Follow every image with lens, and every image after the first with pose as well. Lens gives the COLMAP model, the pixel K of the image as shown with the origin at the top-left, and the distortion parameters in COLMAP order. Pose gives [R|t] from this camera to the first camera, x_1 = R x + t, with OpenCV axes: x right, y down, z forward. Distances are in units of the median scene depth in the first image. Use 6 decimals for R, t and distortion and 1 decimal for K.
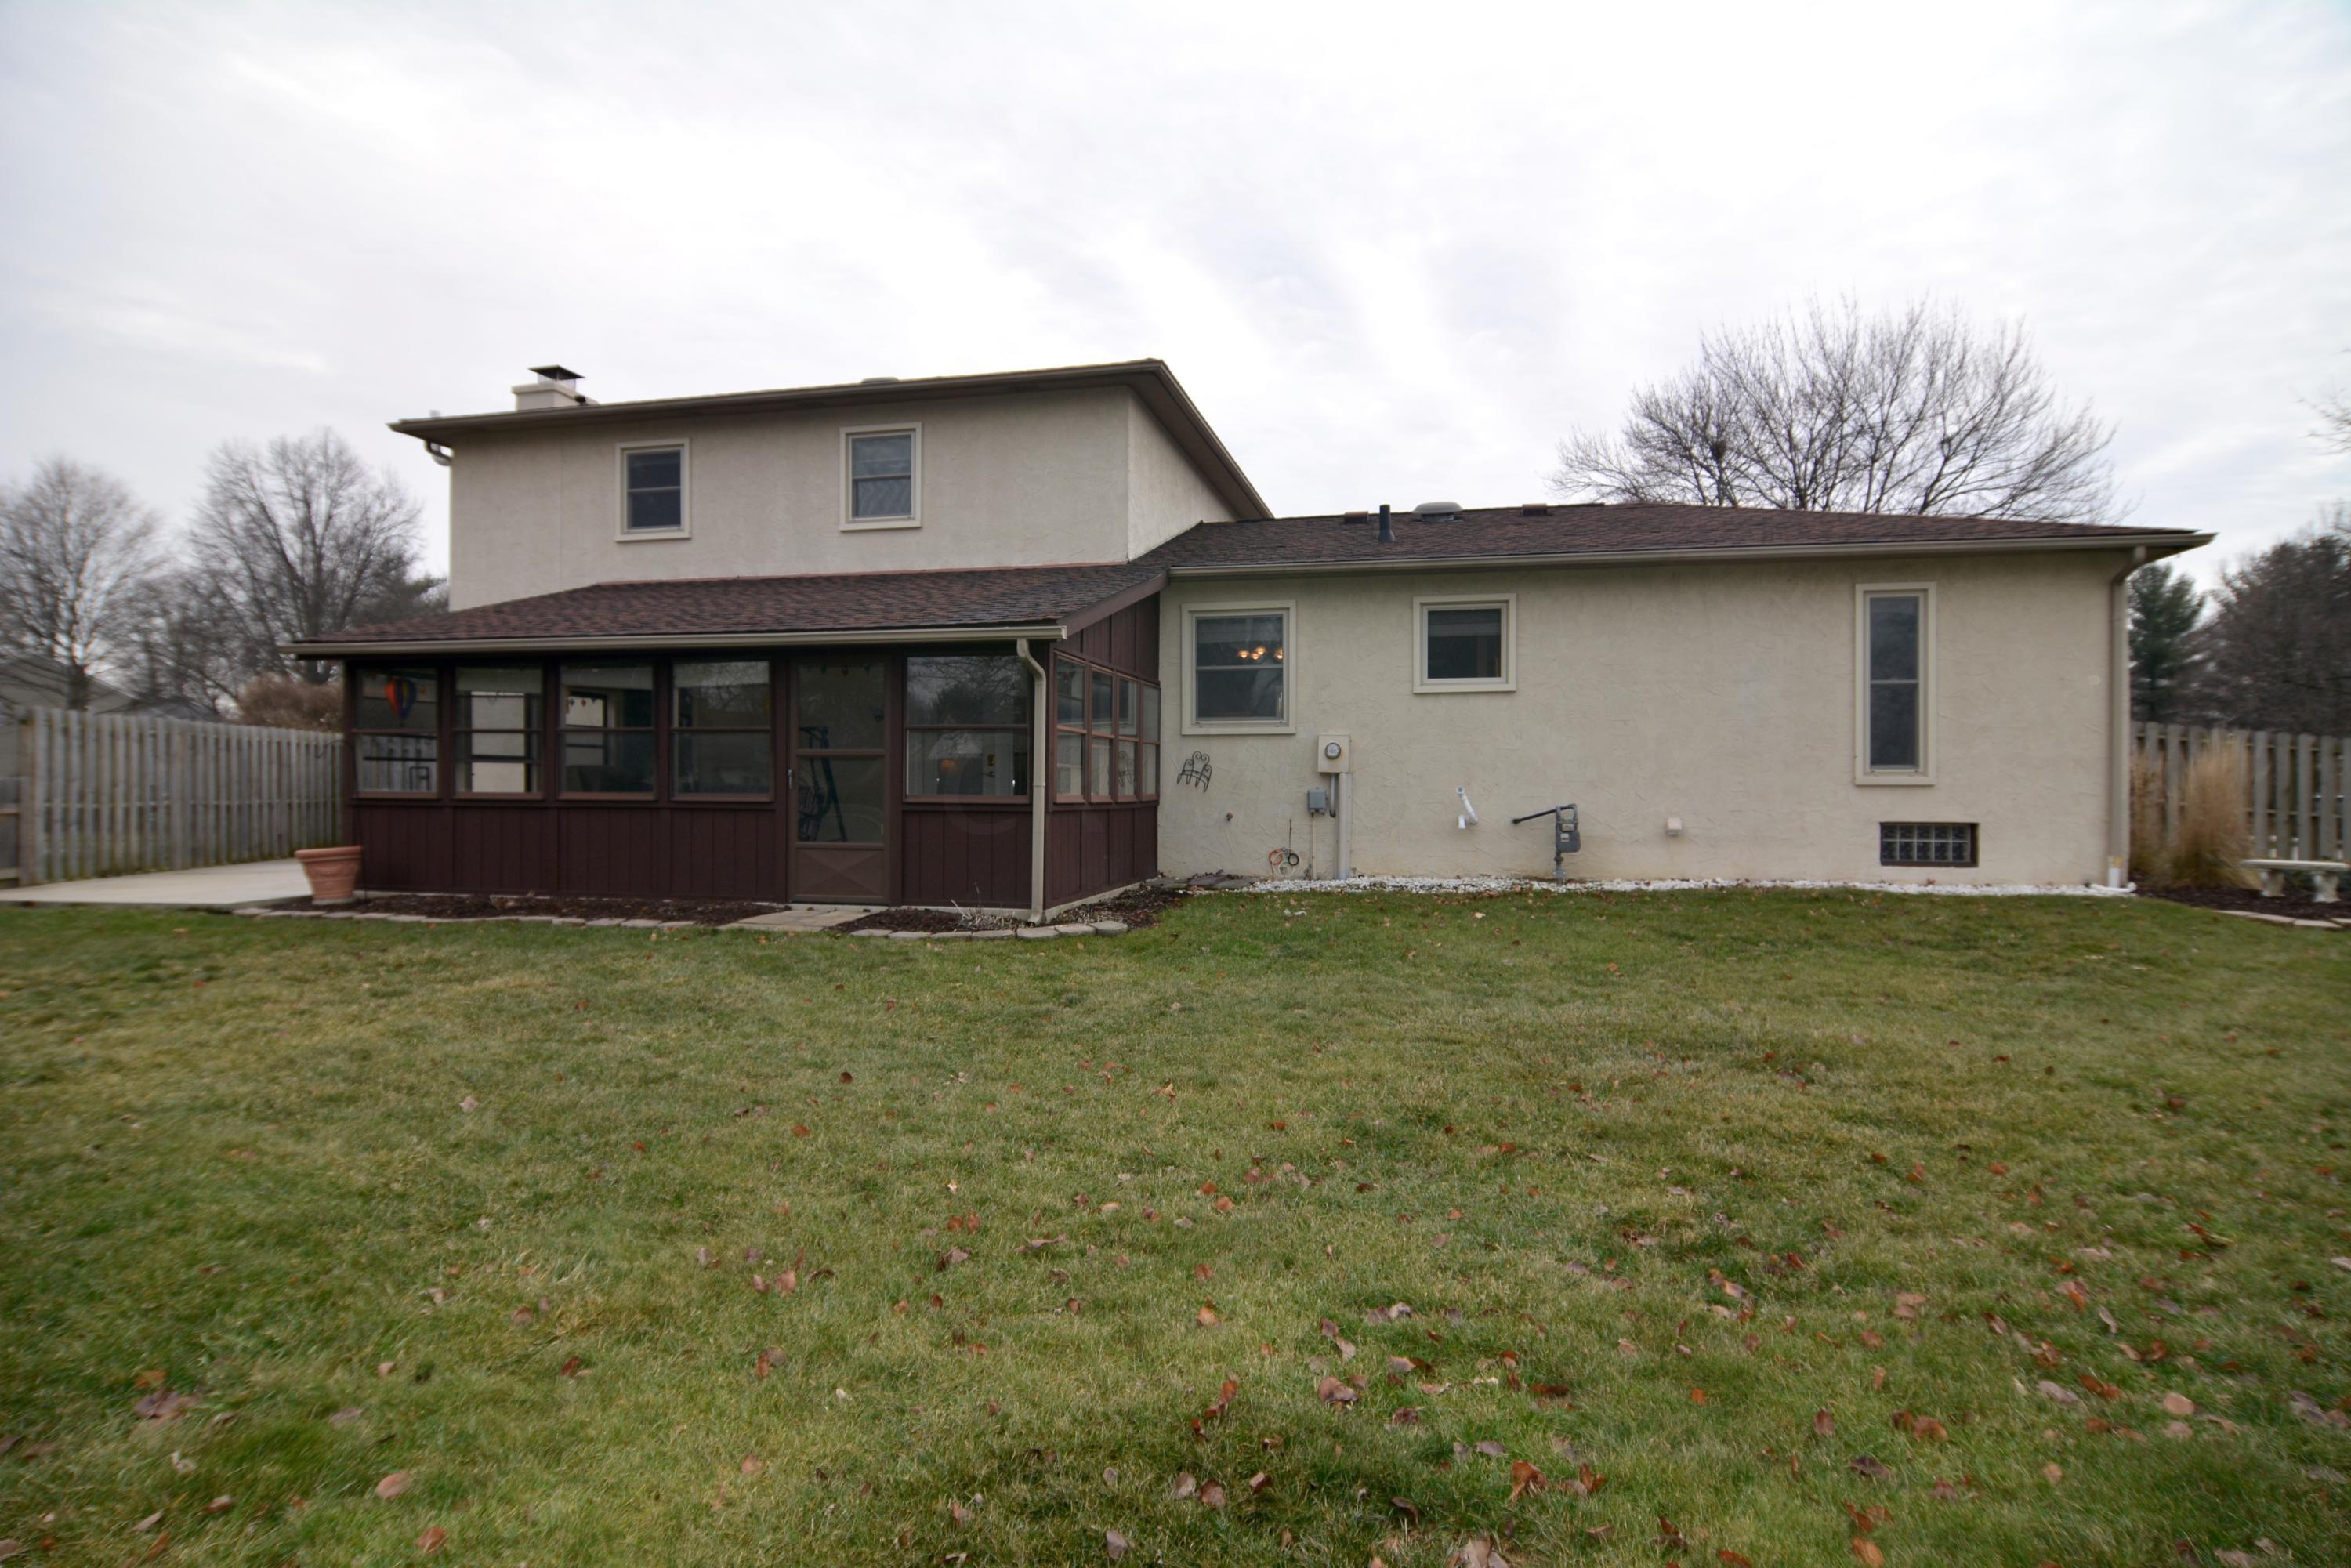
lens RADIAL K [[1214.3, 0, 1167.8], [0, 1214.3, 790.0], [0, 0, 1]] dist [-0.001755, -0.000271]
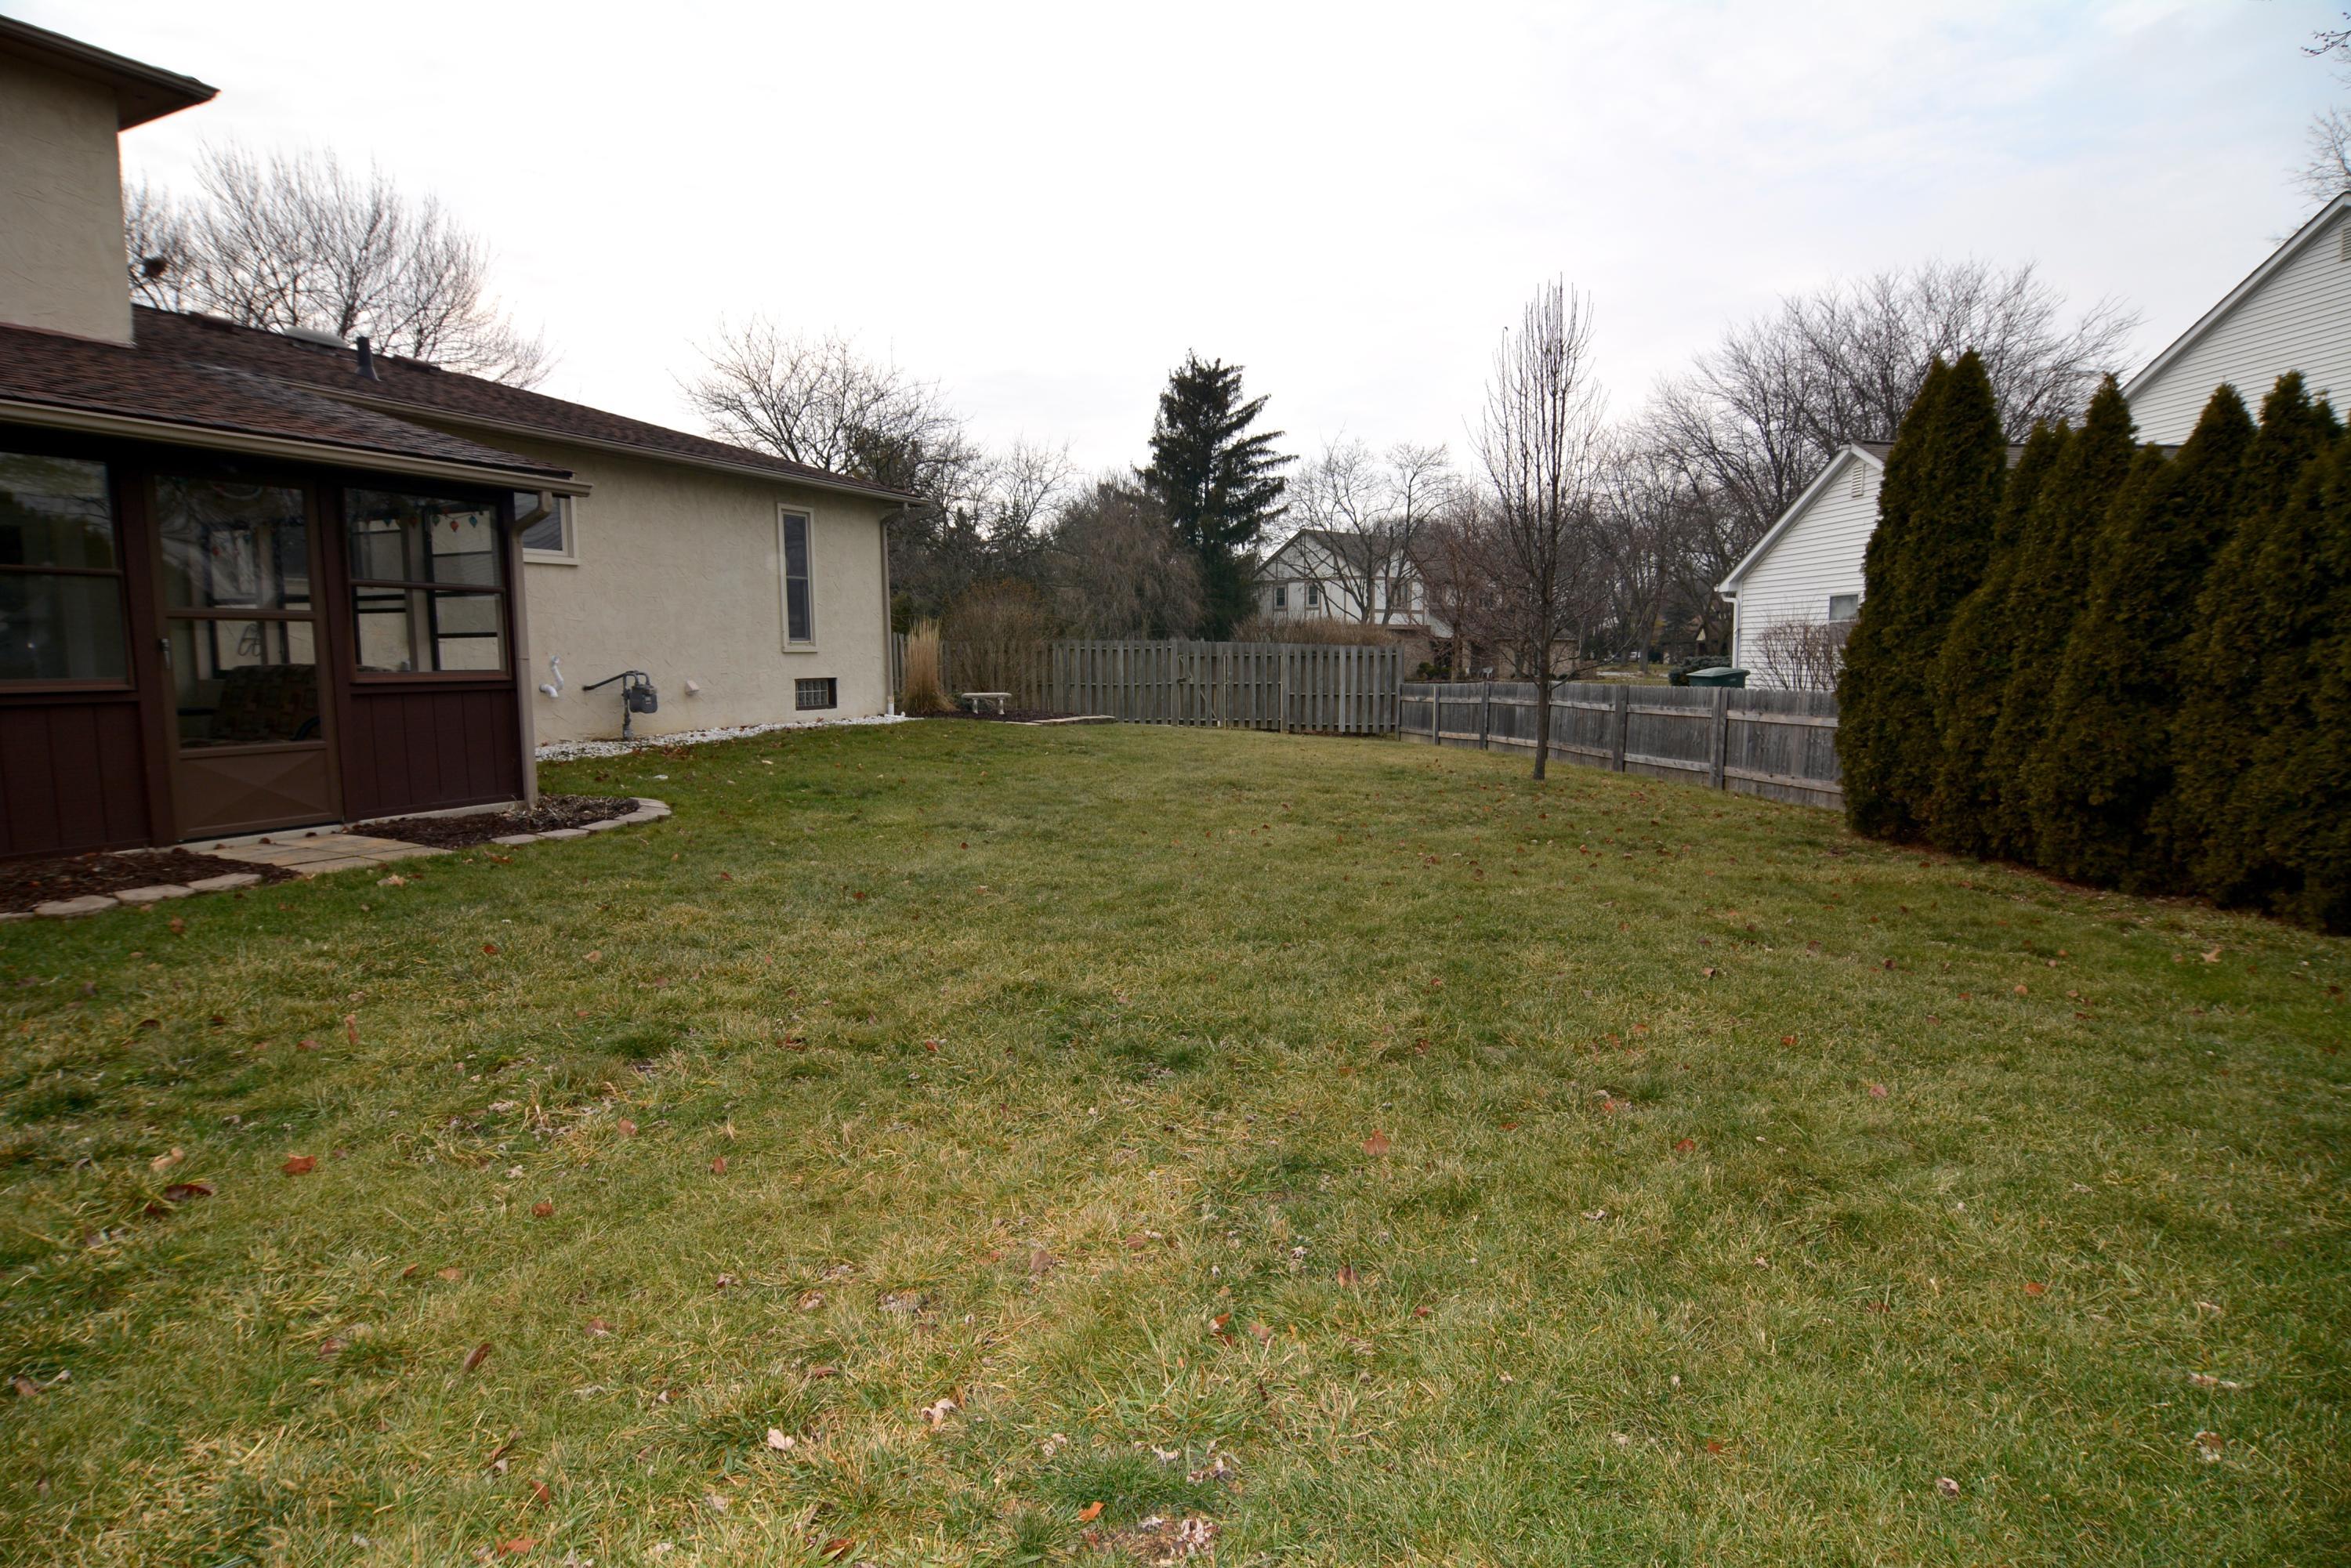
lens RADIAL K [[1214.3, 0, 1167.8], [0, 1214.3, 790.0], [0, 0, 1]] dist [-0.001755, -0.000271]
pose [[0.258969, -0.115952, 0.958901, -0.662168], [0.002380, 0.992842, 0.119414, -0.012923], [-0.965883, -0.028642, 0.257391, 0.221244]]
